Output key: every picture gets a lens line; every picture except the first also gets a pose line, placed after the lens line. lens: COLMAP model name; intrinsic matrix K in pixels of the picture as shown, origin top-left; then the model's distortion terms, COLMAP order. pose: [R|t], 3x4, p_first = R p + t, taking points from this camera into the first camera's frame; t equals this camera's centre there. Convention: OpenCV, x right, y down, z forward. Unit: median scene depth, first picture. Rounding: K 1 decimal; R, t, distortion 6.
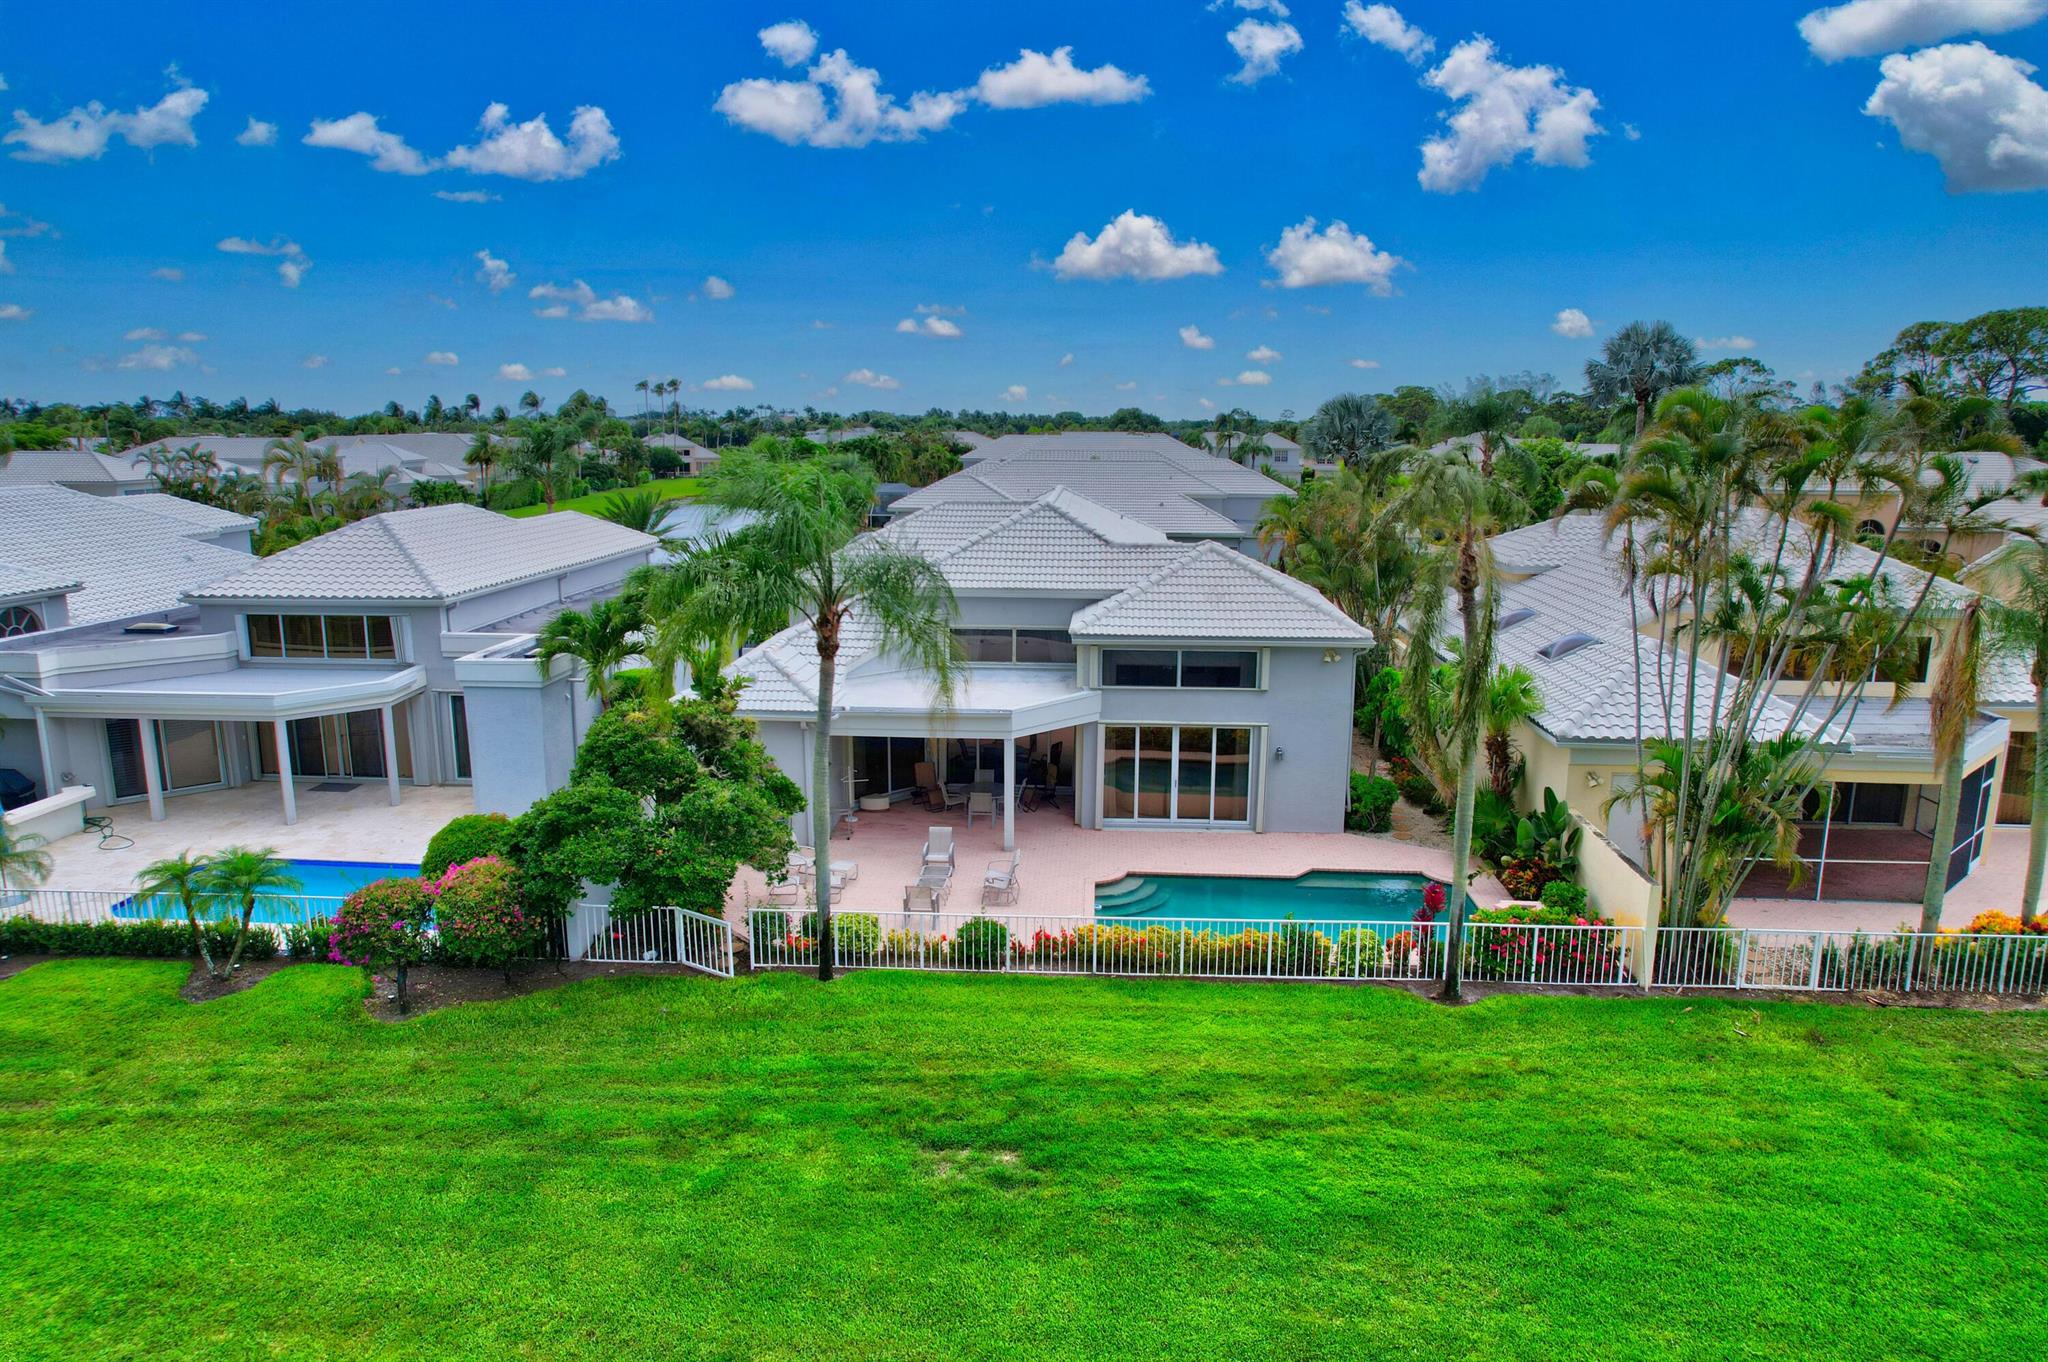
lens RADIAL K [[1319.1, 0, 1024.0], [0, 1319.1, 681.0], [0, 0, 1]] dist [-0.095909, 0.096789]
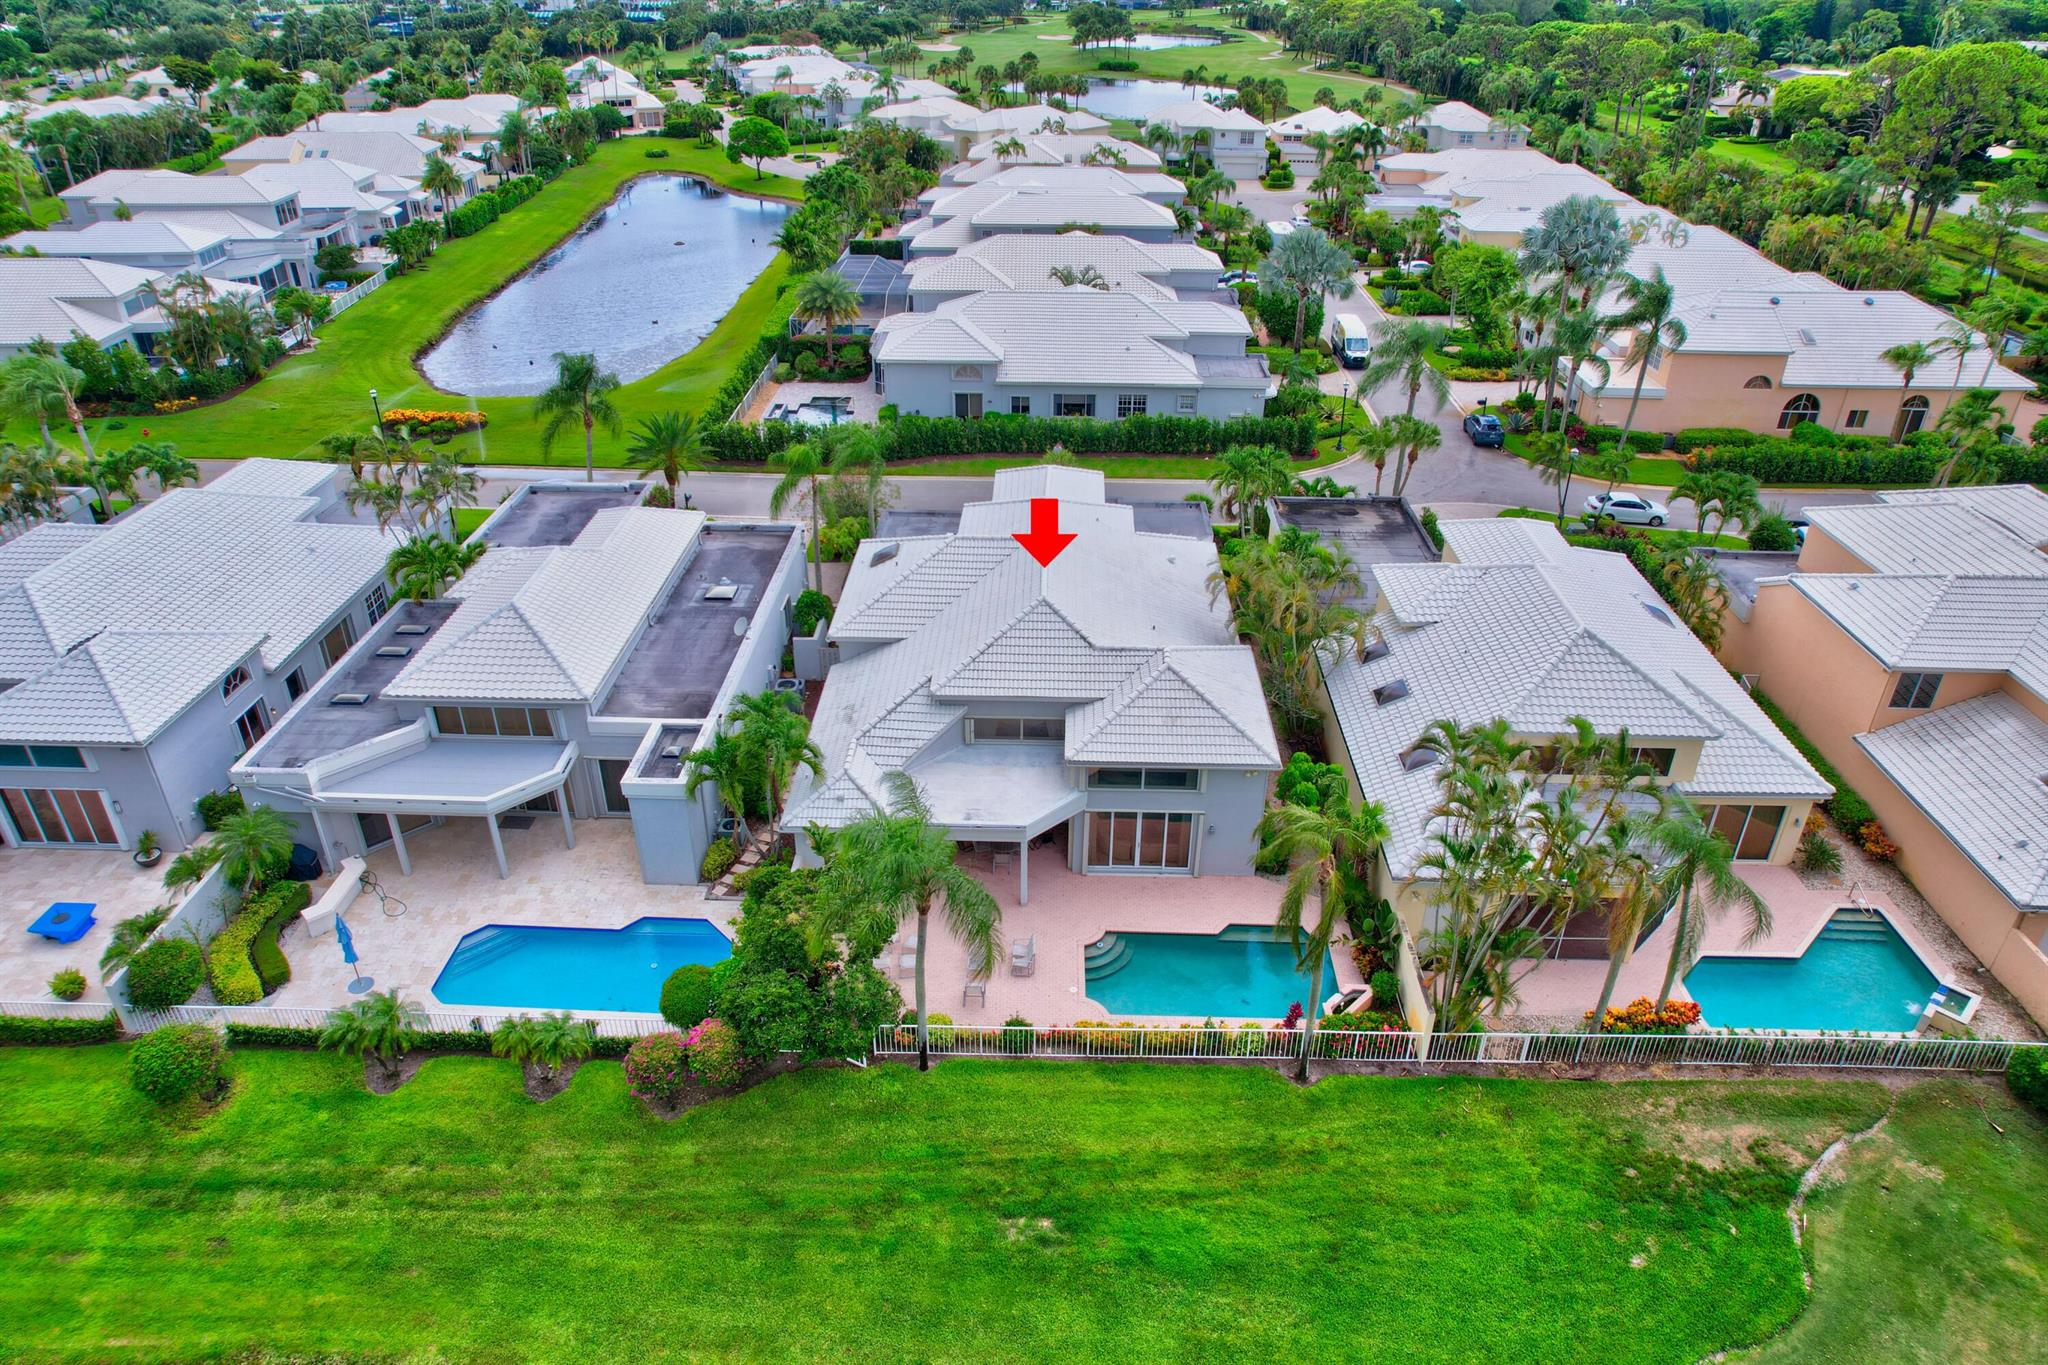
lens RADIAL K [[1319.1, 0, 1024.0], [0, 1319.1, 682.5], [0, 0, 1]] dist [-0.095909, 0.096789]
pose [[0.999380, -0.016472, 0.031121, -0.083093], [0.005984, 0.950434, 0.310868, -0.880028], [-0.034699, -0.310489, 0.949944, -0.482913]]
